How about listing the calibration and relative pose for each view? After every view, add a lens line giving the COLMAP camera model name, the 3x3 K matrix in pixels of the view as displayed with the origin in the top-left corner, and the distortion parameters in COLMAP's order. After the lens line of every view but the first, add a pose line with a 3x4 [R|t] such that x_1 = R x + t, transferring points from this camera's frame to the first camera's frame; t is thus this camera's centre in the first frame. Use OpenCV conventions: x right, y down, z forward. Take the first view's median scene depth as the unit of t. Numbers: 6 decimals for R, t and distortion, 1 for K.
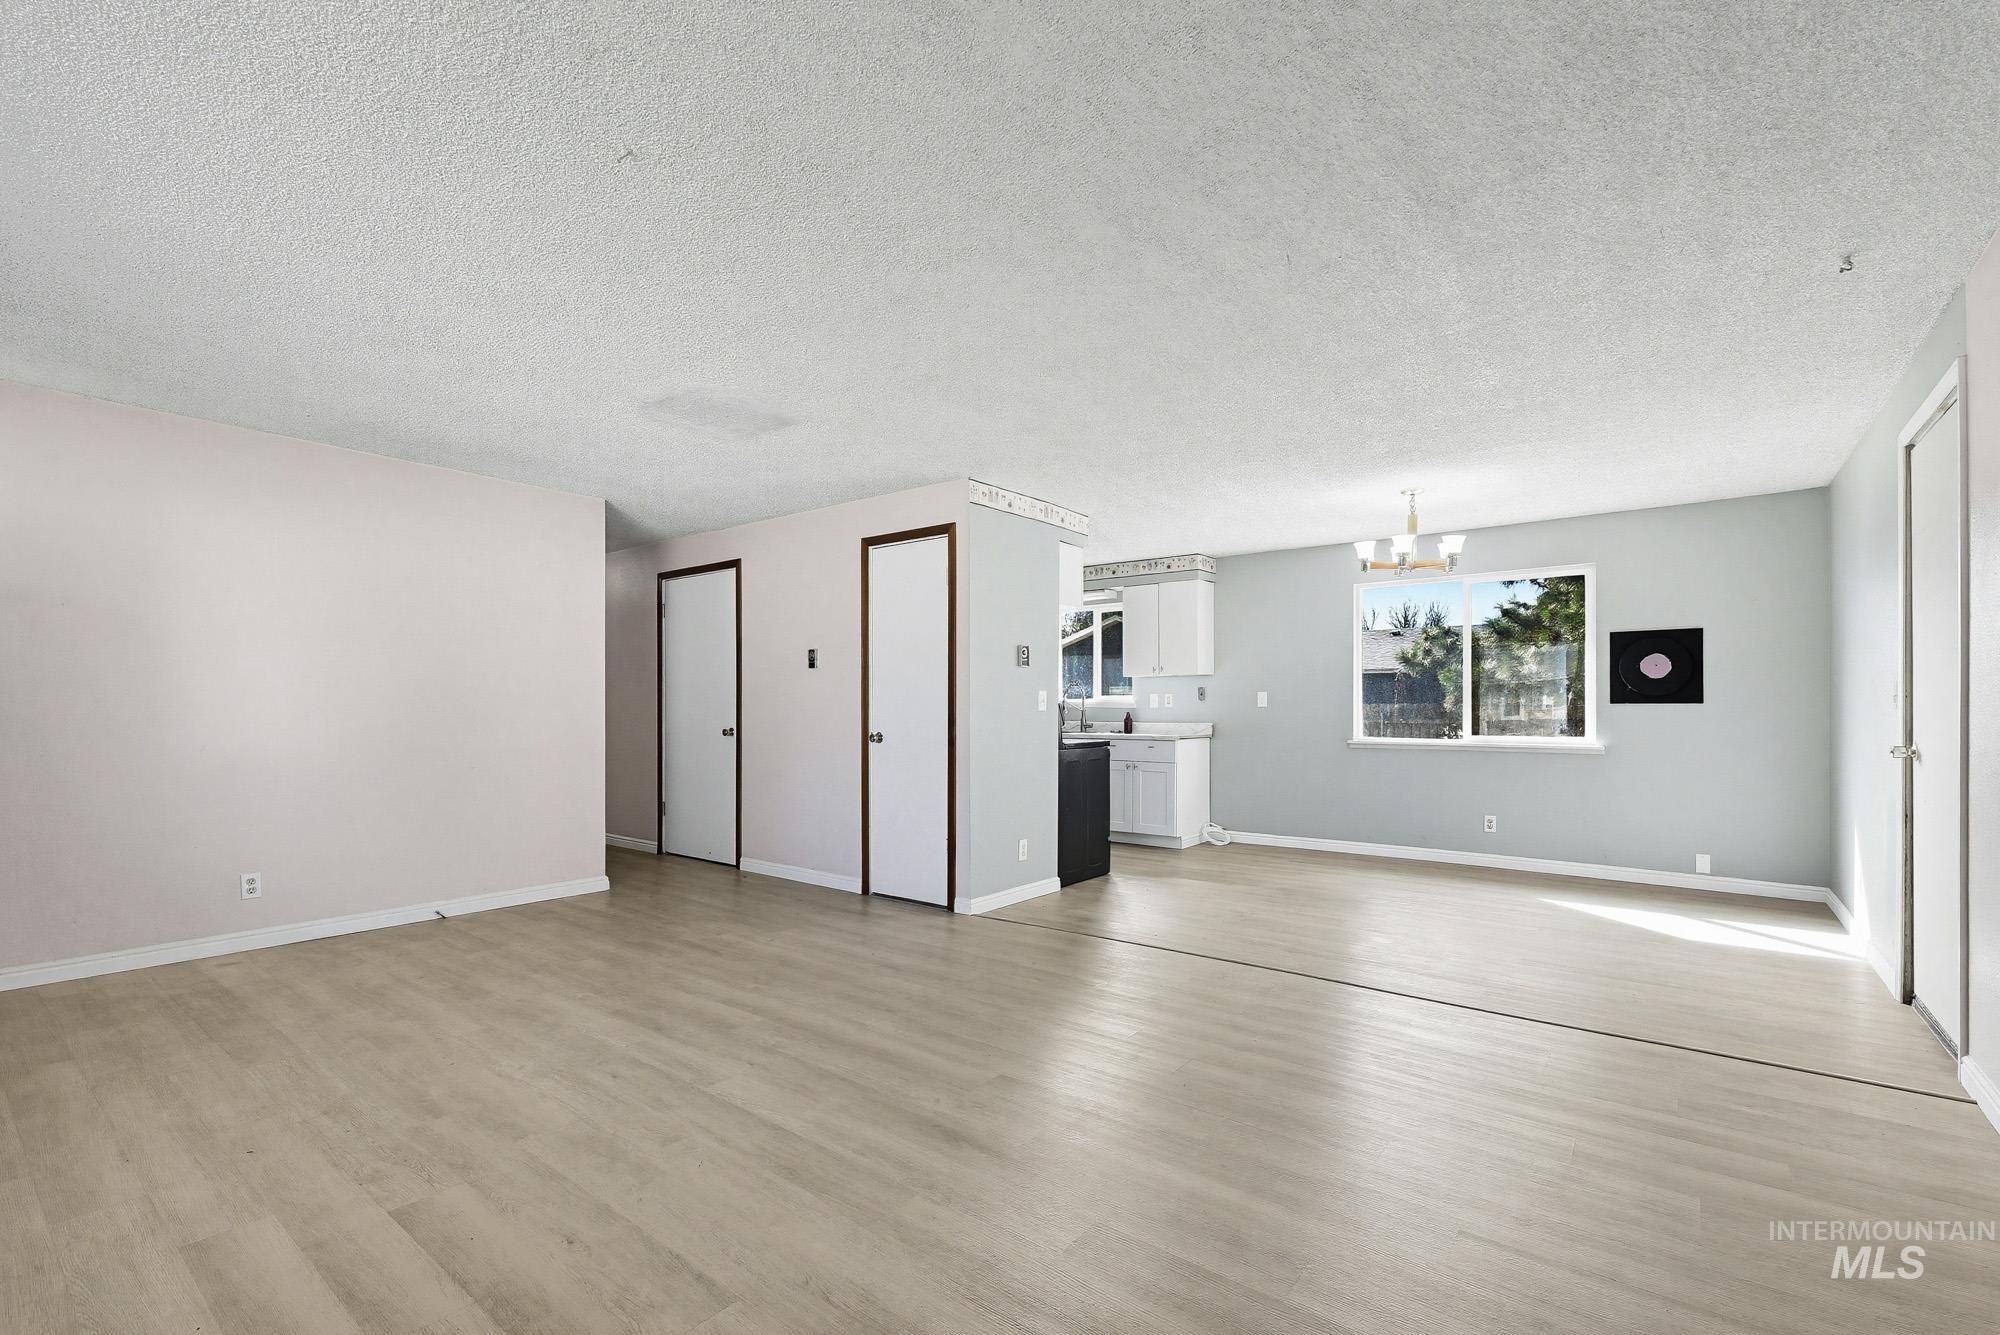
lens RADIAL K [[885.4, 0, 1001.4], [0, 885.4, 709.5], [0, 0, 1]] dist [0.023565, 0.000151]
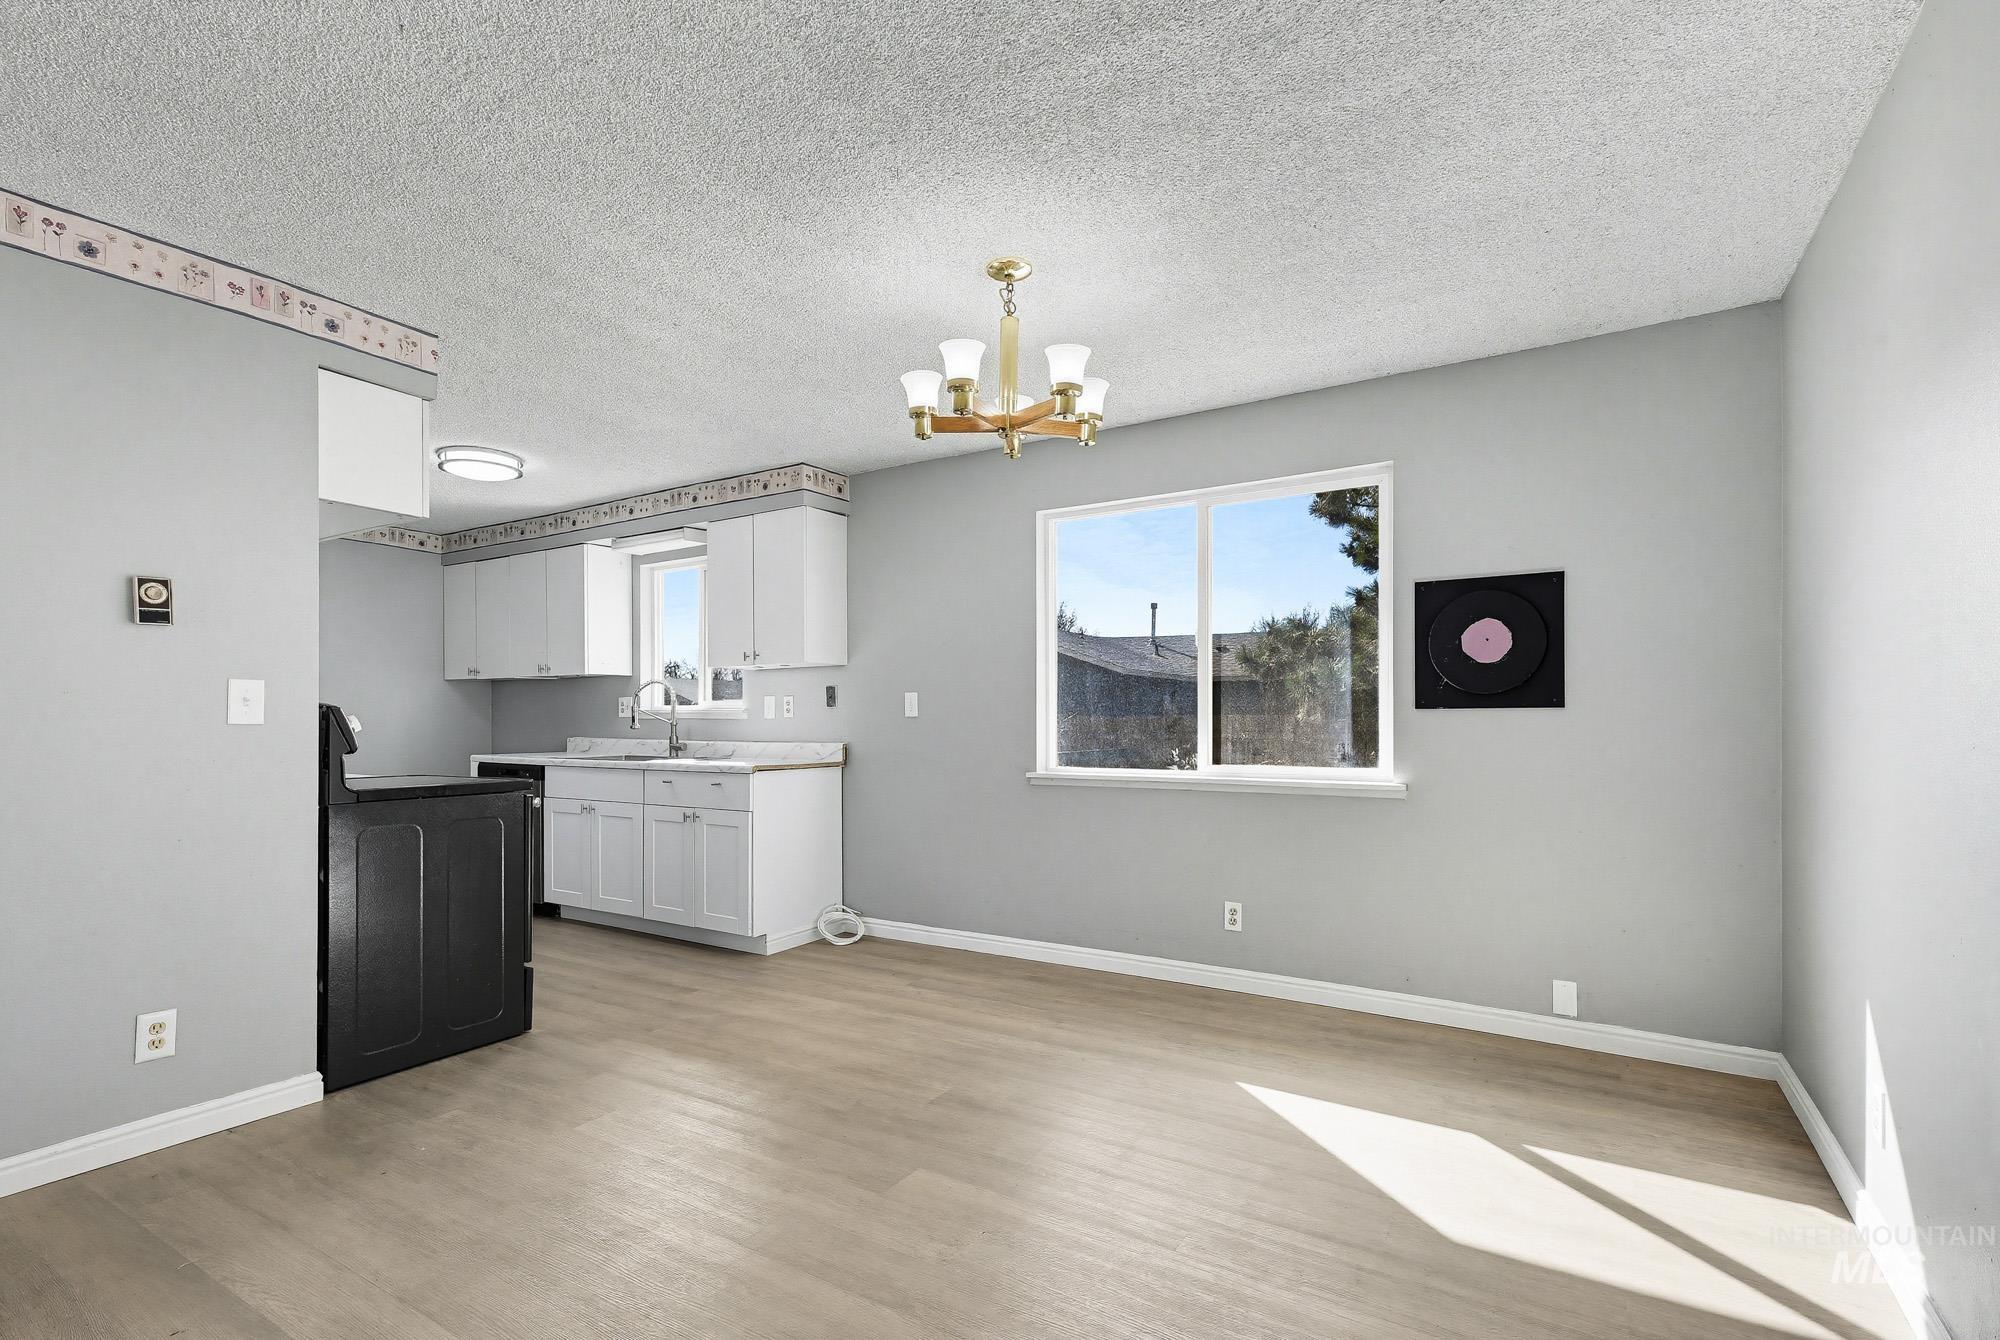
lens RADIAL K [[938.4, 0, 994.5], [0, 938.4, 723.9], [0, 0, 1]] dist [0.021981, -0.007357]
pose [[0.995399, -0.002020, 0.095791, 0.319002], [0.001879, 0.999997, 0.001561, 0.001325], [-0.095794, -0.001374, 0.995400, 0.385427]]
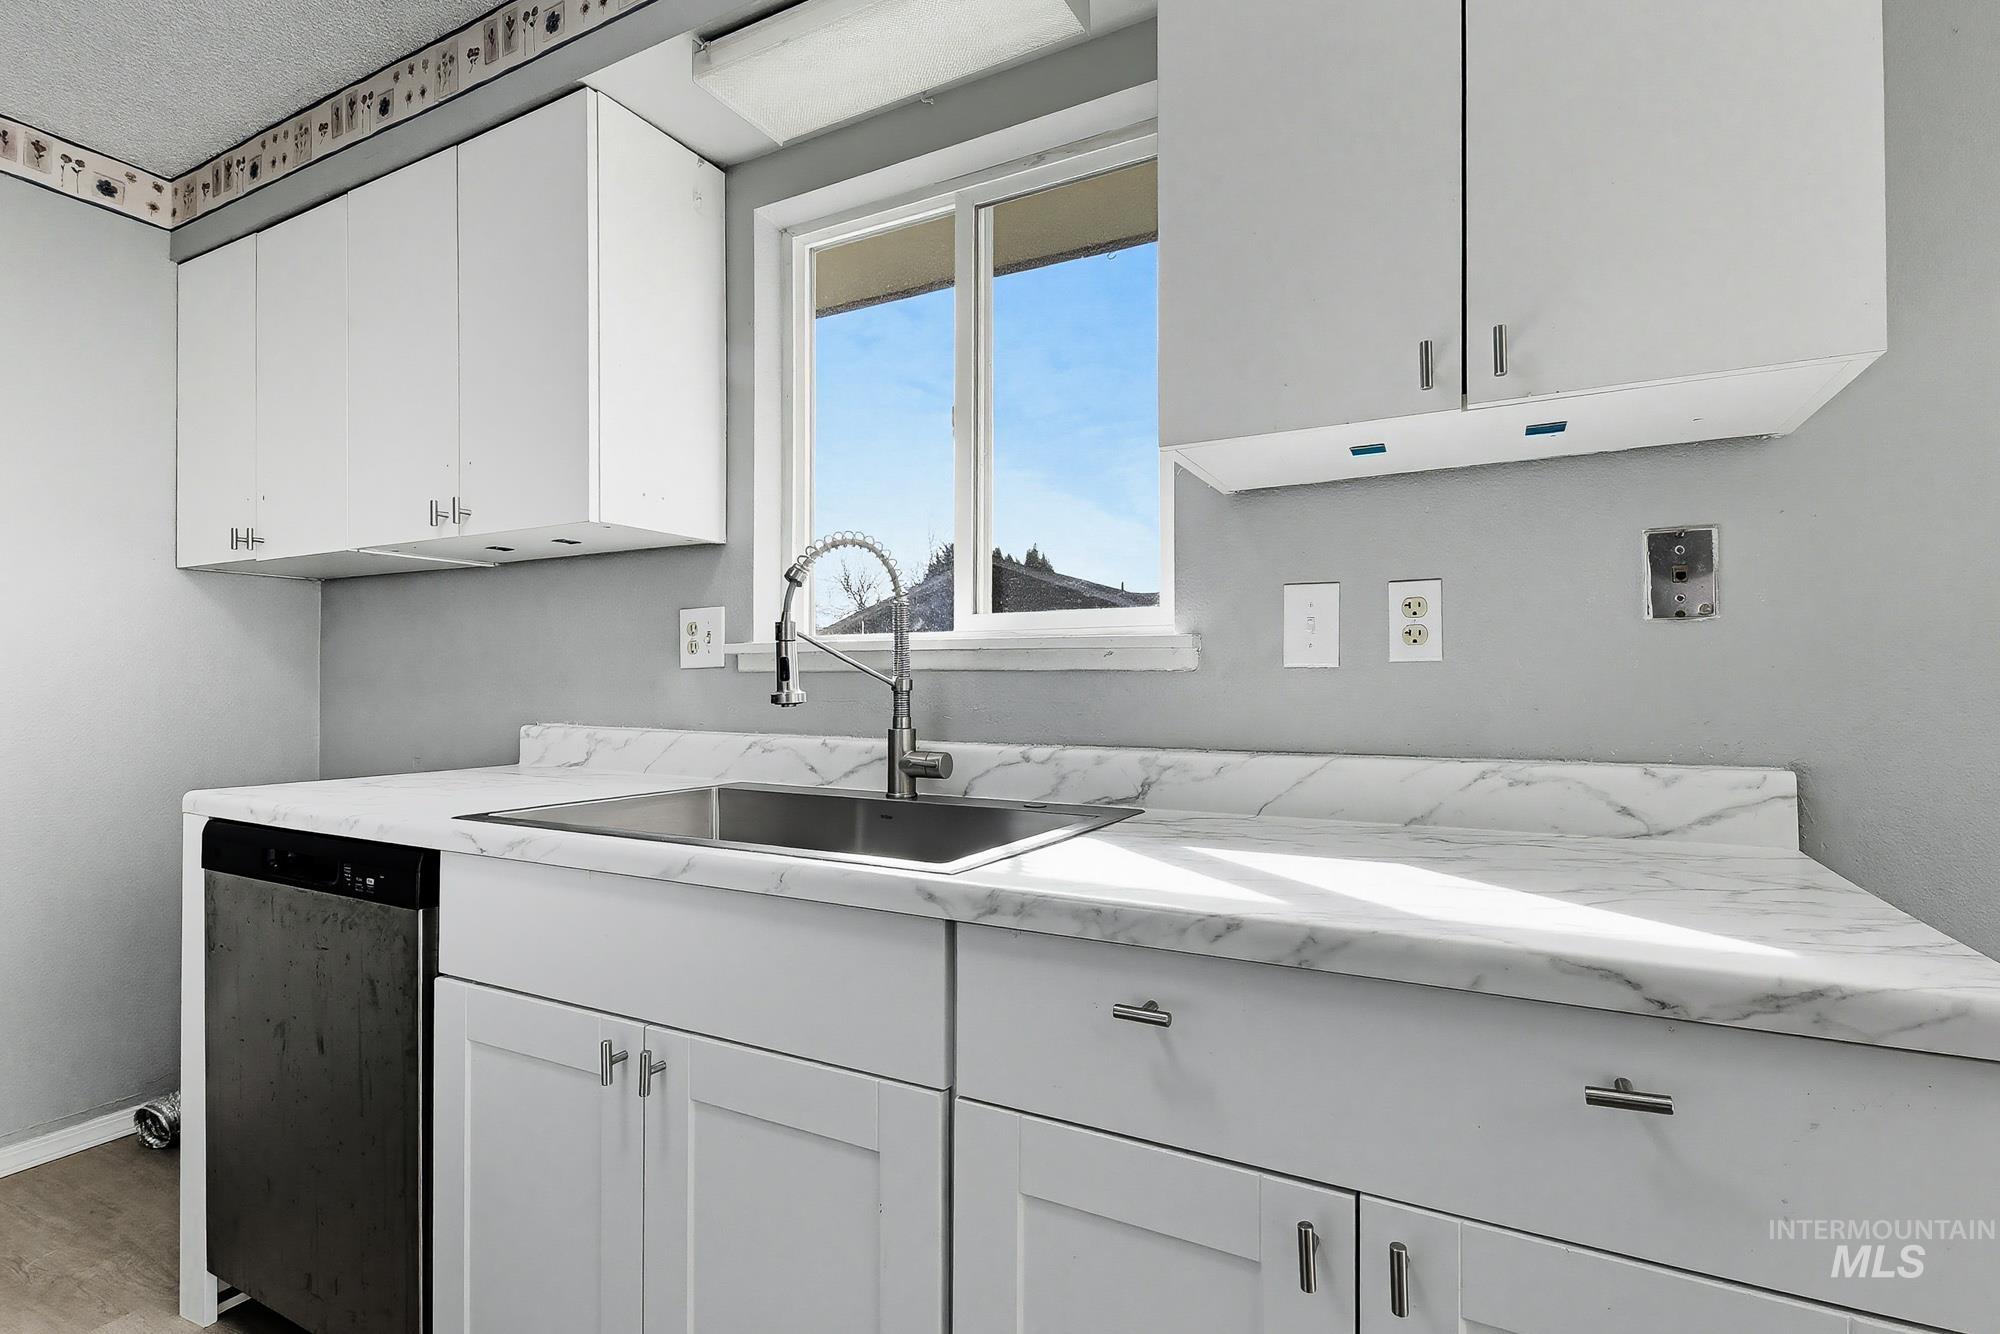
lens RADIAL K [[924.0, 0, 1032.7], [0, 924.0, 681.8], [0, 0, 1]] dist [-0.001888, -0.000538]
pose [[0.982223, 0.000288, 0.187719, 0.103492], [0.000968, 0.999978, -0.006600, 0.002184], [-0.187717, 0.006664, 0.982201, 1.000879]]
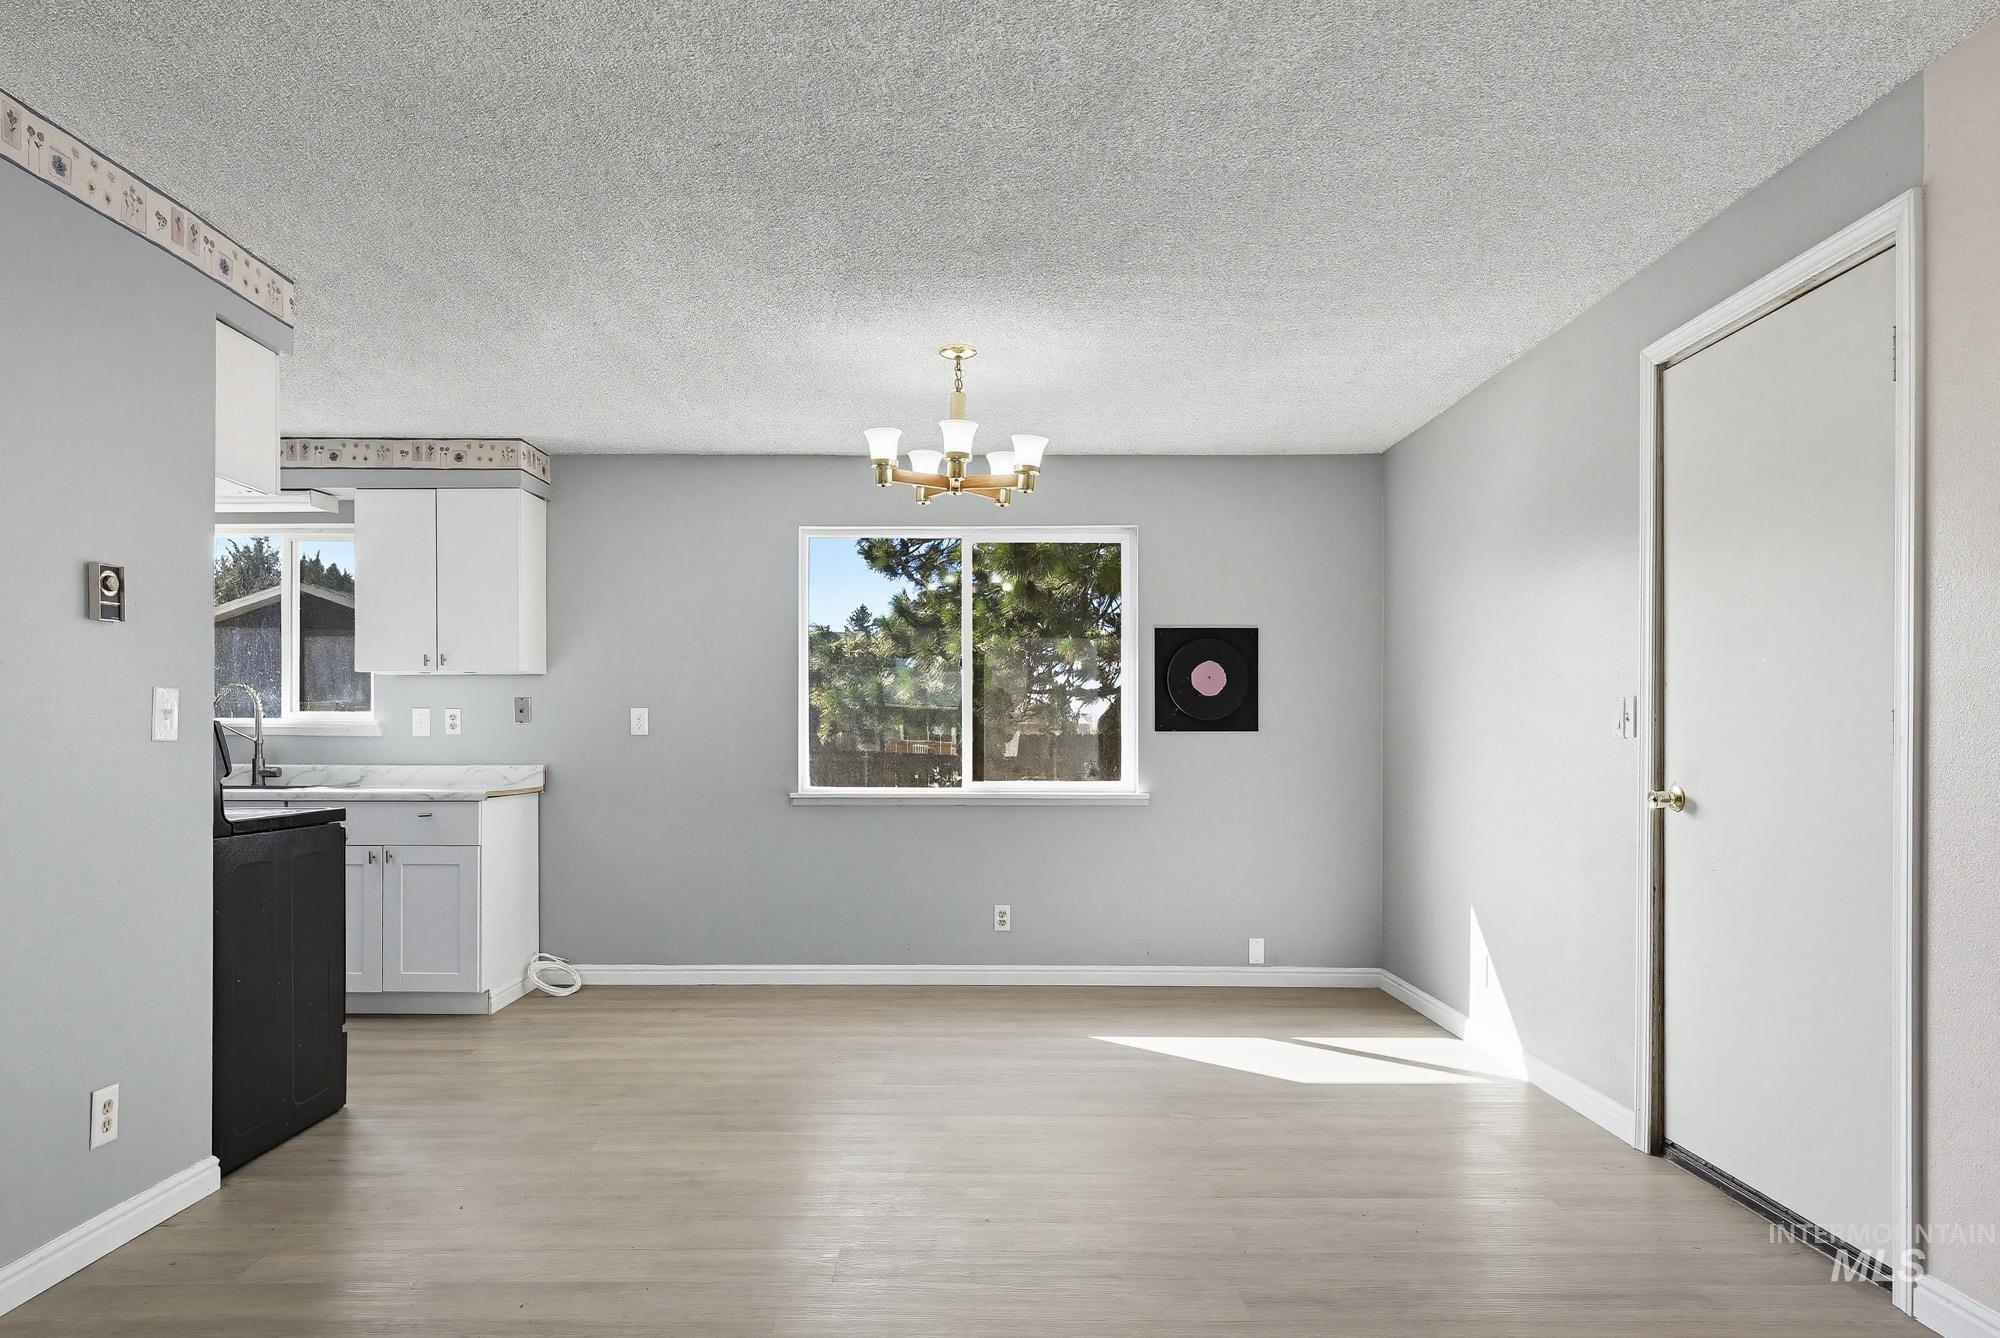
lens RADIAL K [[1215.5, 0, 991.8], [0, 1215.5, 748.7], [0, 0, 1]] dist [-0.003861, 0.002156]
pose [[0.791615, -0.002594, 0.611015, 0.006395], [-0.000848, 0.999985, 0.005344, 0.001571], [-0.611020, -0.004748, 0.791601, 0.297046]]
